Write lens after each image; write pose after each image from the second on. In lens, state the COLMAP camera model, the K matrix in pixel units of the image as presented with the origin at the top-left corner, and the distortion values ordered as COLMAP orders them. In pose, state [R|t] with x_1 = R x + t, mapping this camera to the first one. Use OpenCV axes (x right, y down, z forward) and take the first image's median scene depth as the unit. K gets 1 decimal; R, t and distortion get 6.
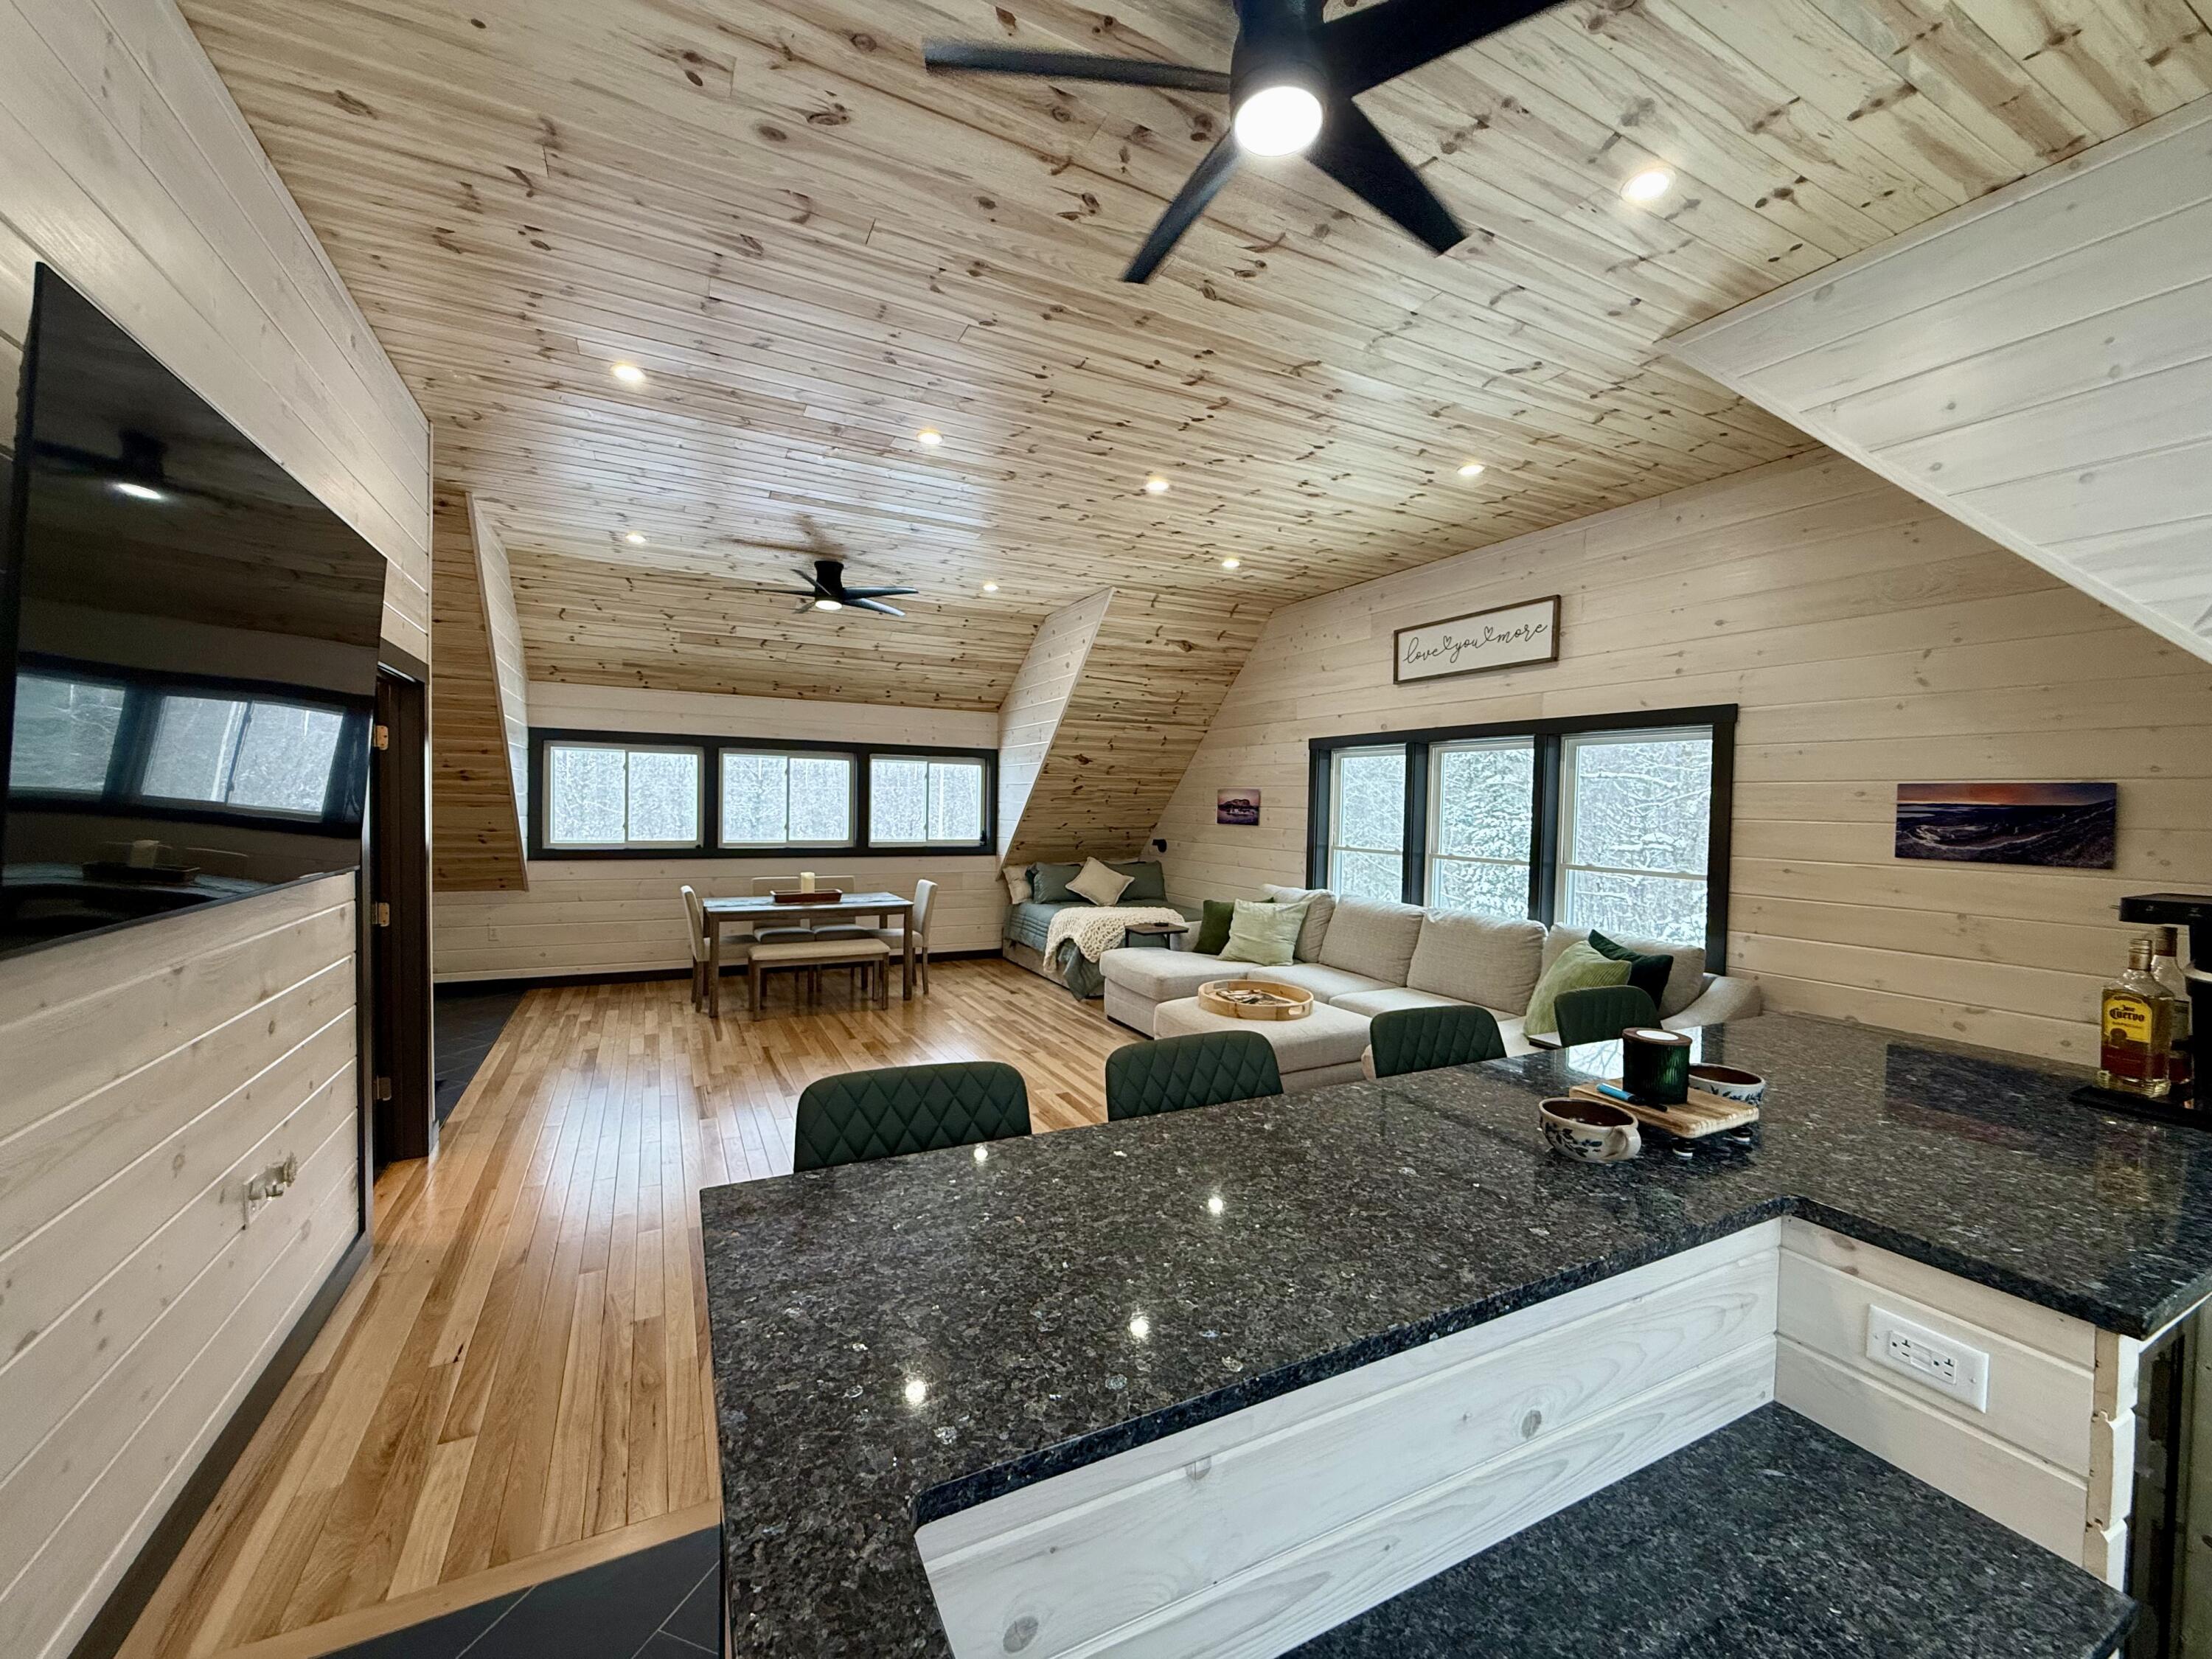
lens RADIAL K [[878.6, 0, 1098.3], [0, 878.6, 826.1], [0, 0, 1]] dist [0.000502, -0.000690]
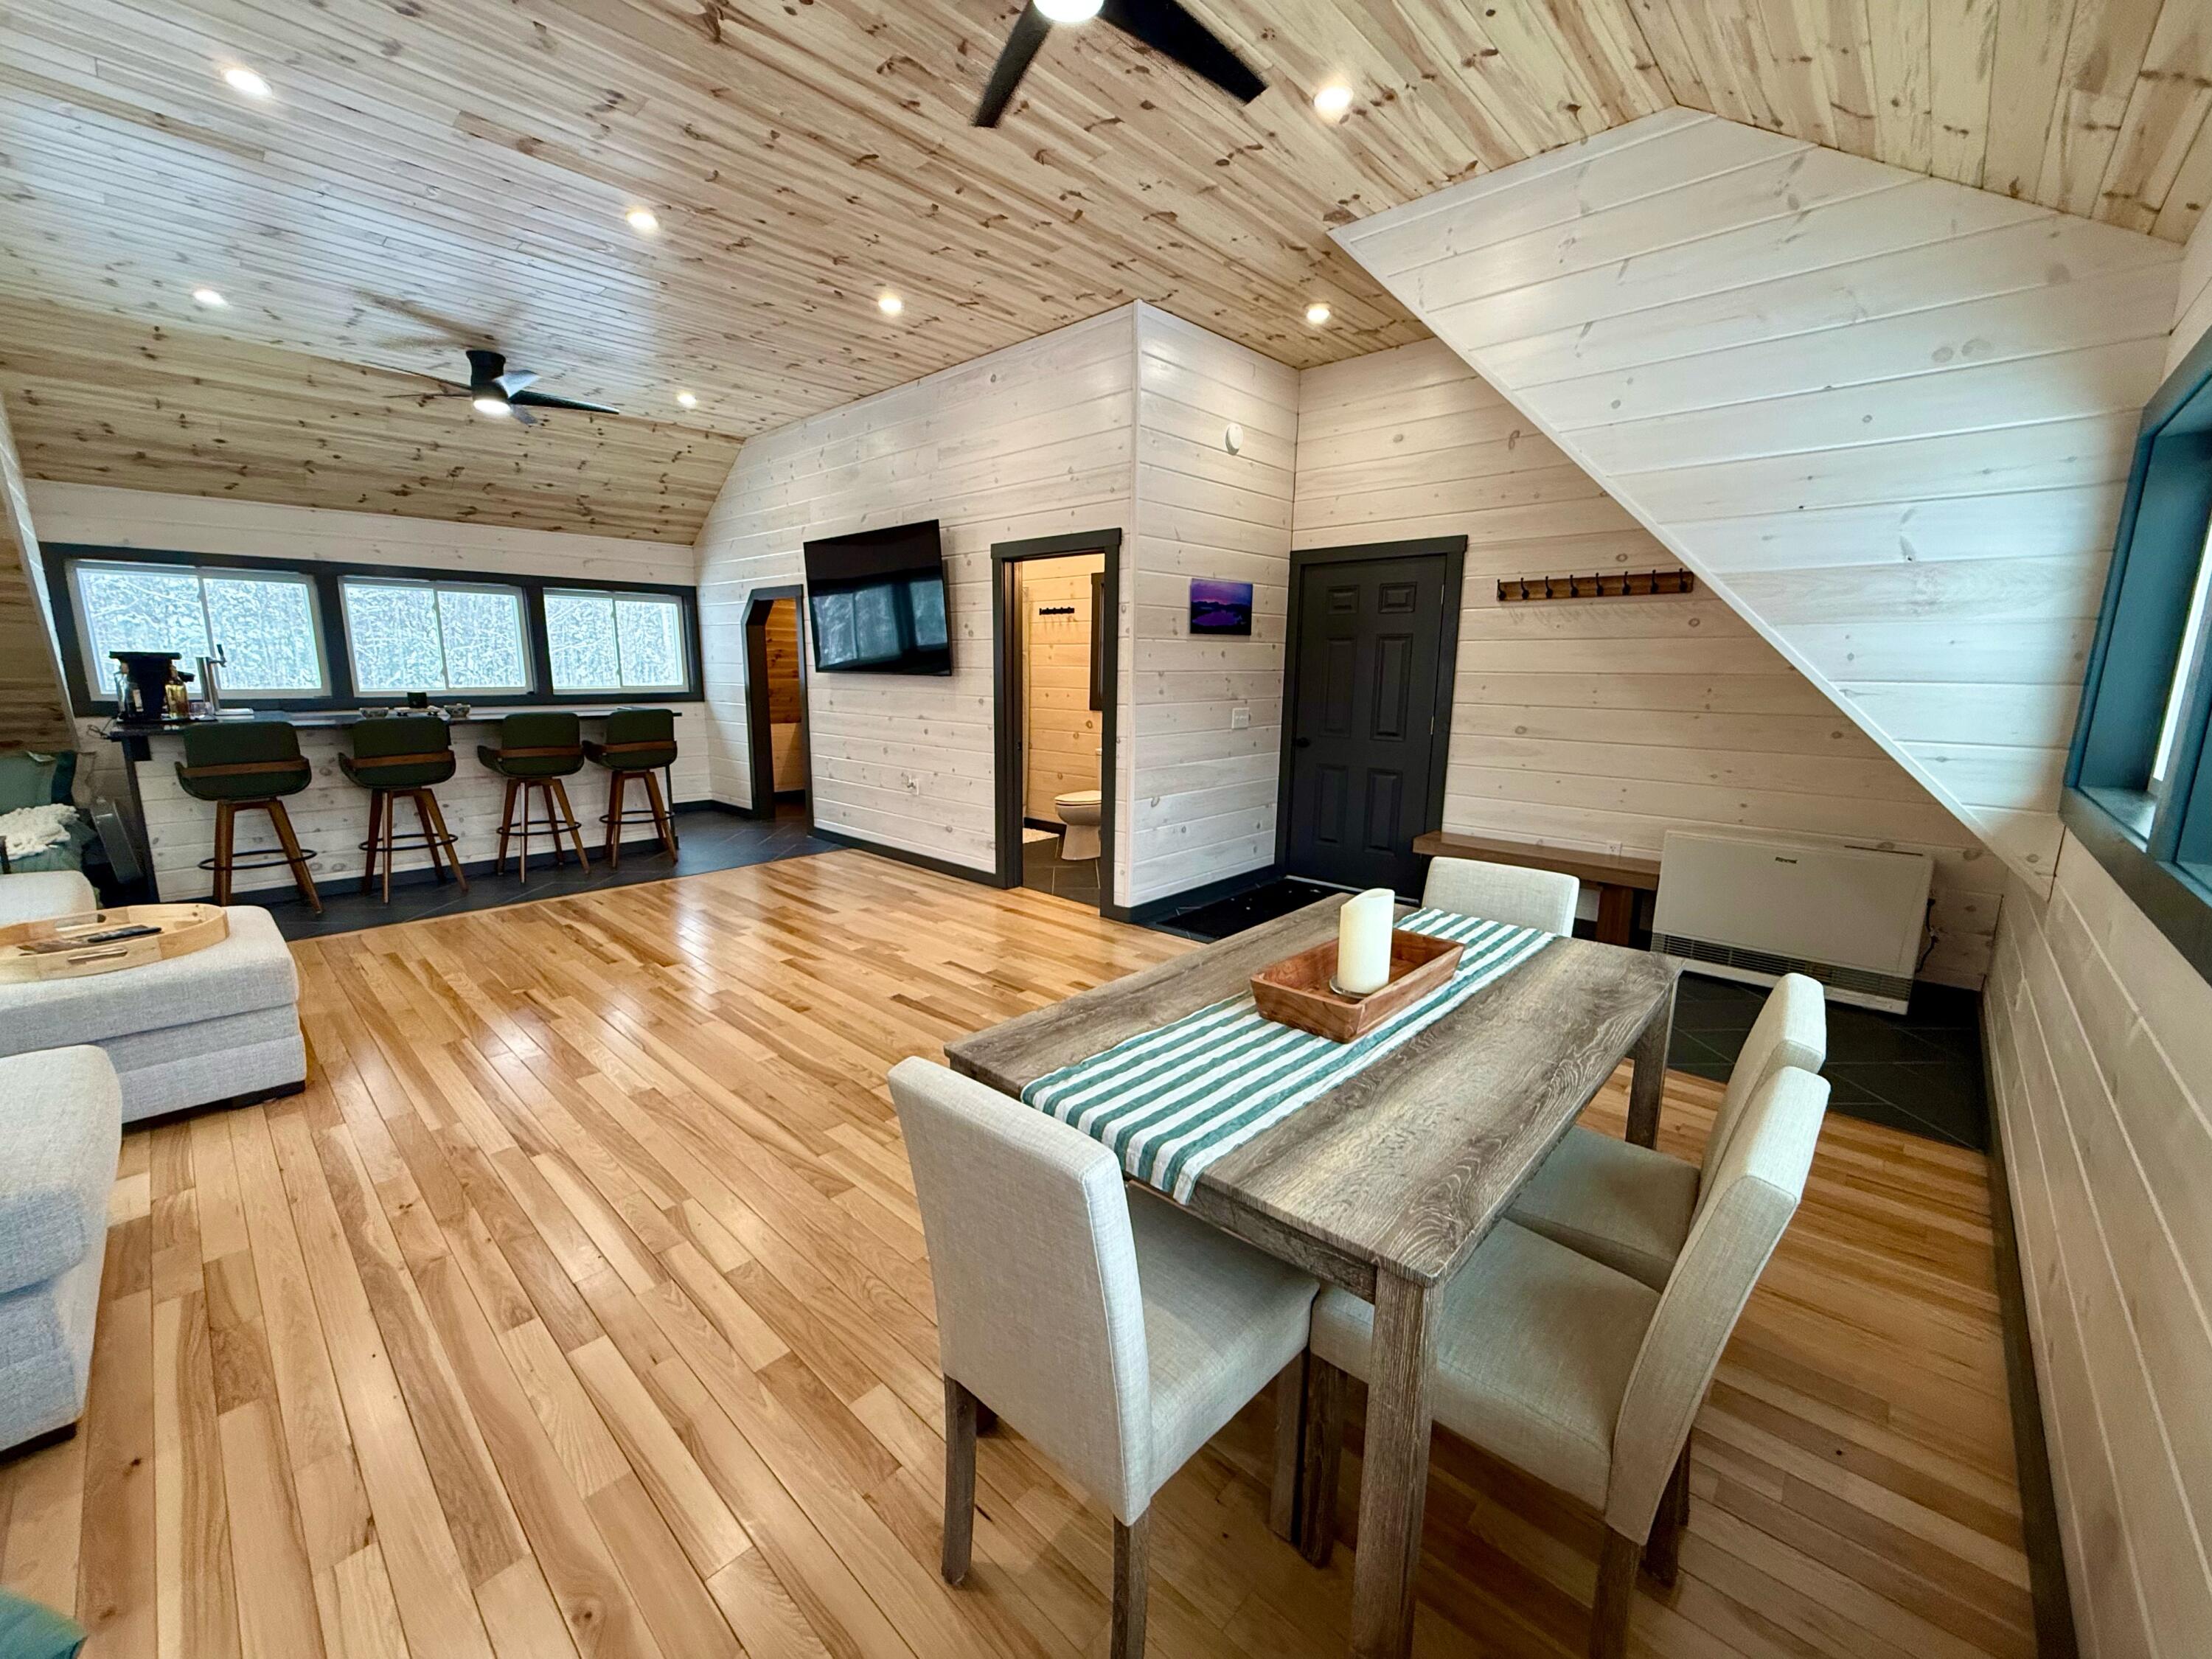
lens RADIAL K [[878.6, 0, 1098.3], [0, 878.6, 826.1], [0, 0, 1]] dist [0.000502, -0.000690]
pose [[-0.939155, 0.033503, -0.341854, -0.169888], [-0.038092, 0.978935, 0.200587, -0.013279], [0.341374, 0.201405, -0.918096, 1.191918]]
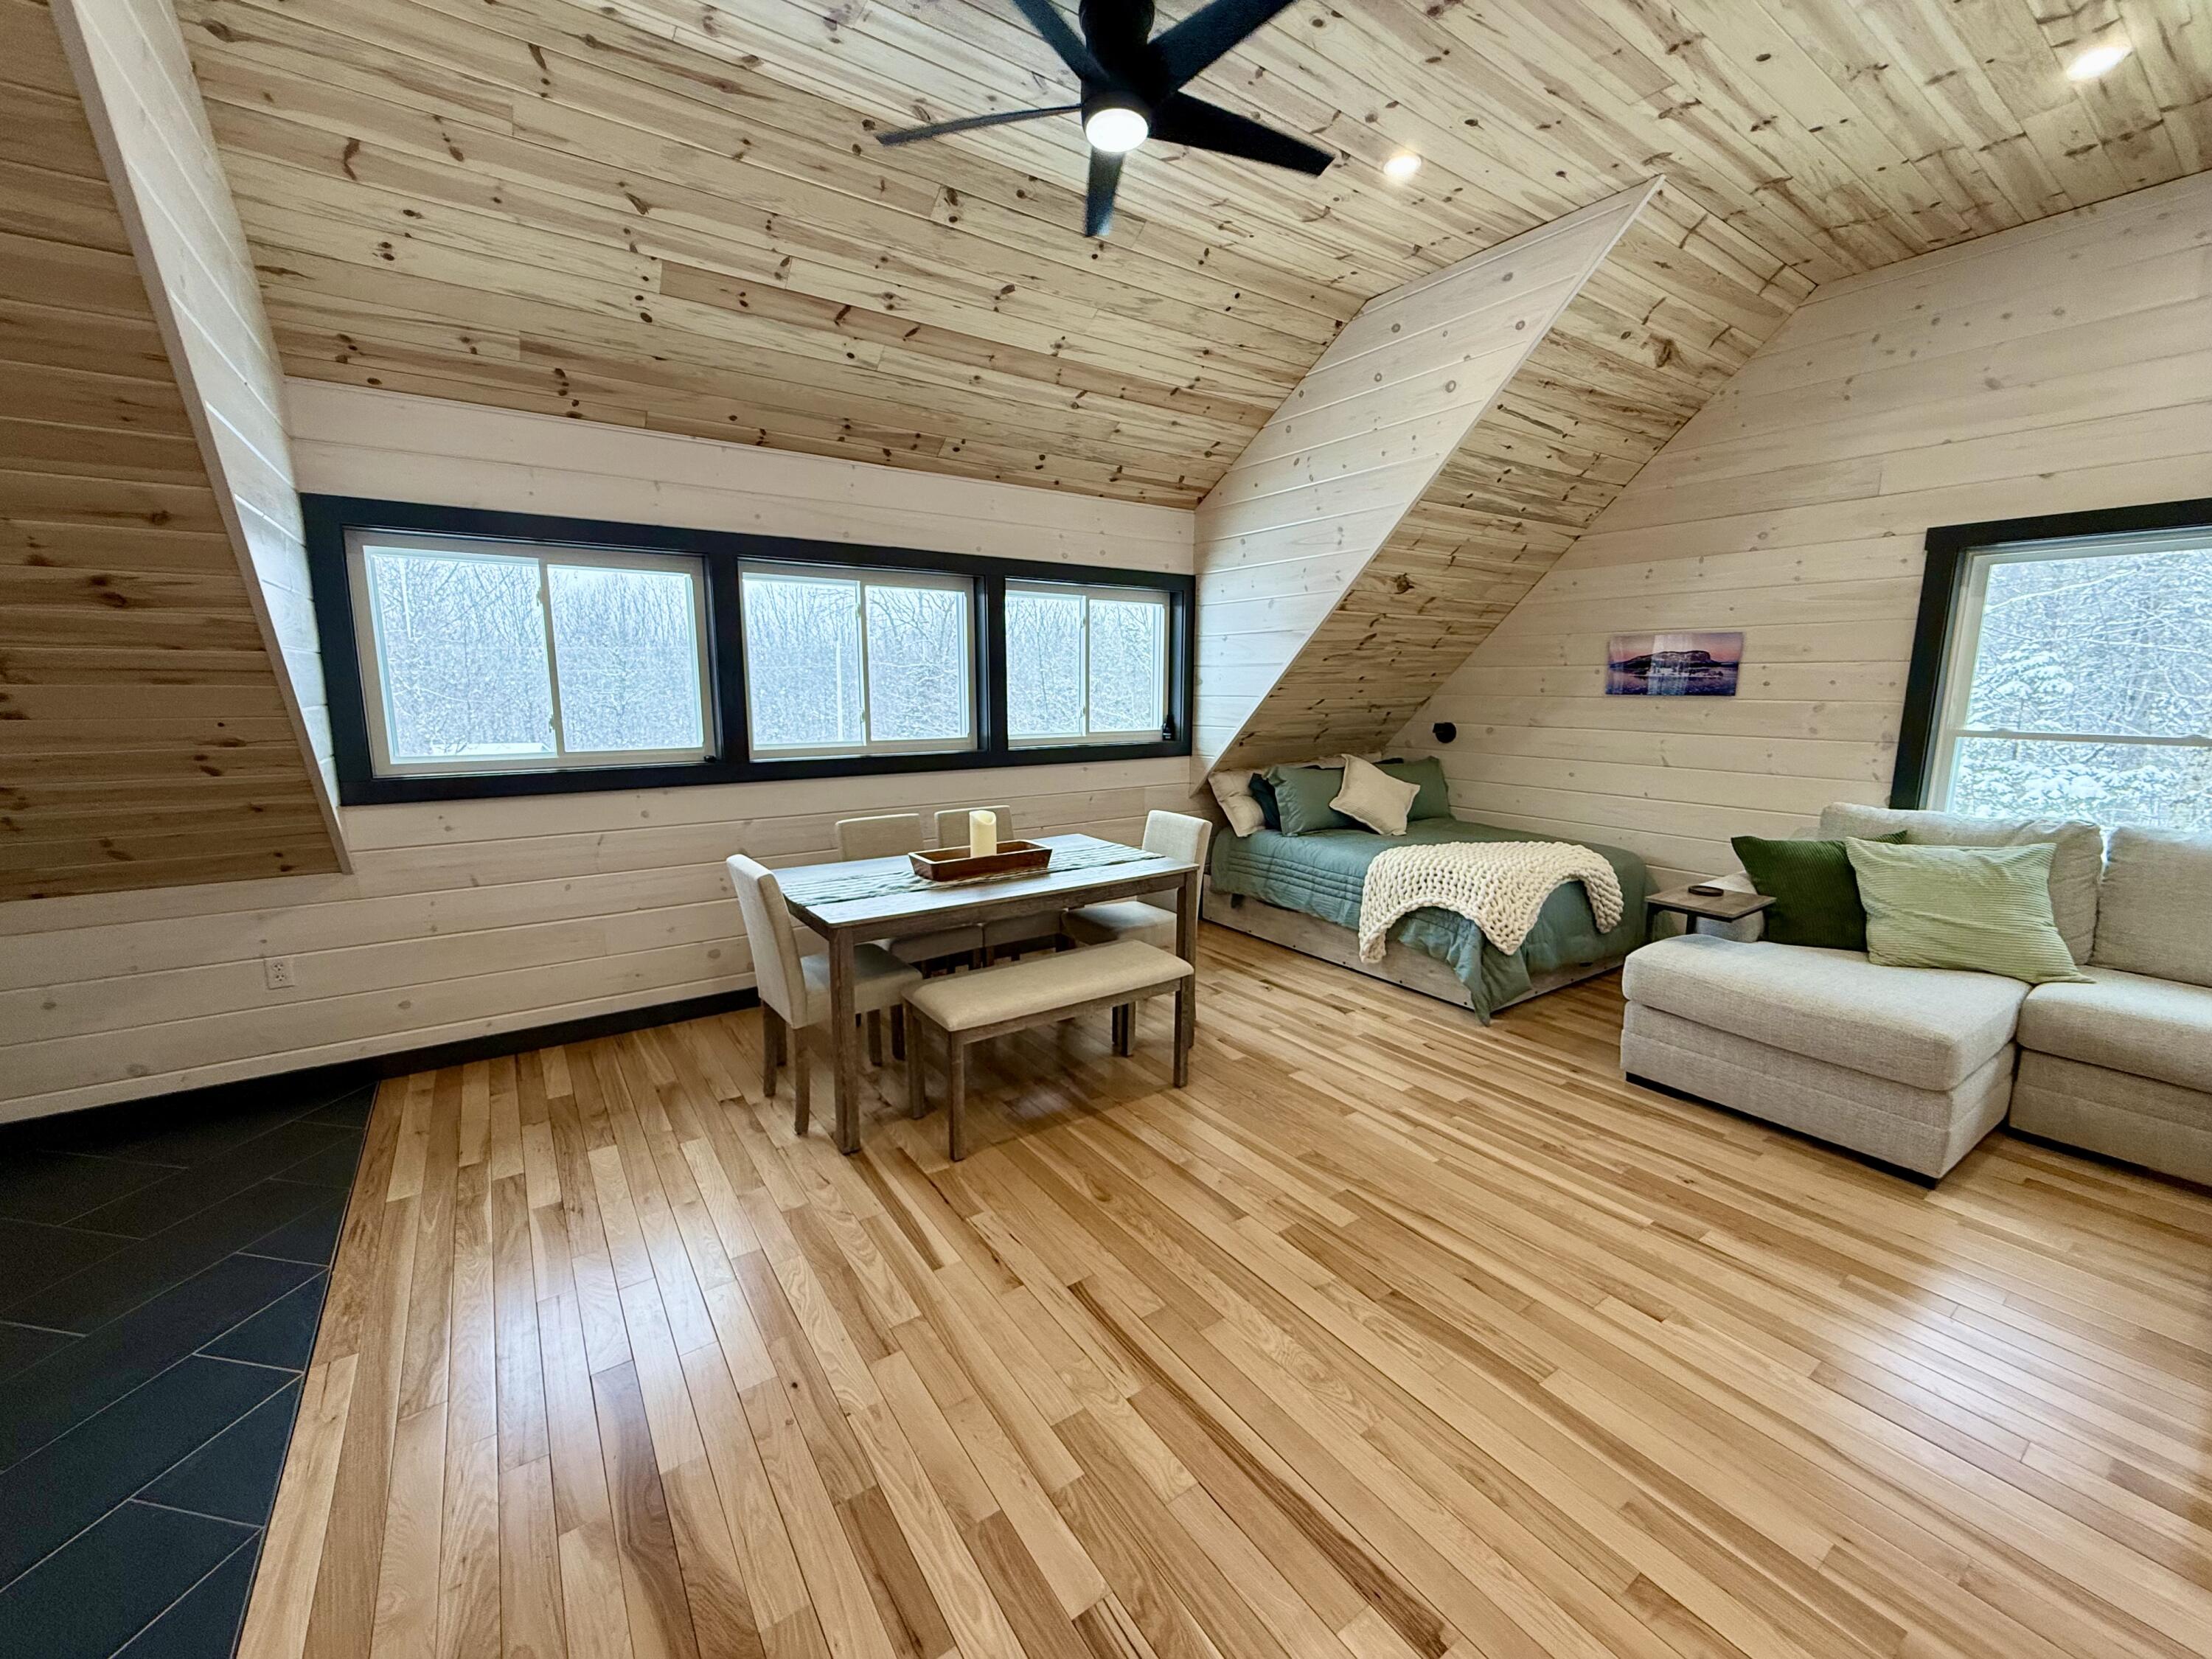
lens RADIAL K [[878.6, 0, 1098.3], [0, 878.6, 826.1], [0, 0, 1]] dist [0.000502, -0.000690]
pose [[0.990745, -0.038710, 0.130103, -0.327593], [0.020631, 0.990282, 0.137537, -0.004236], [-0.134163, -0.133580, 0.981915, 0.510919]]
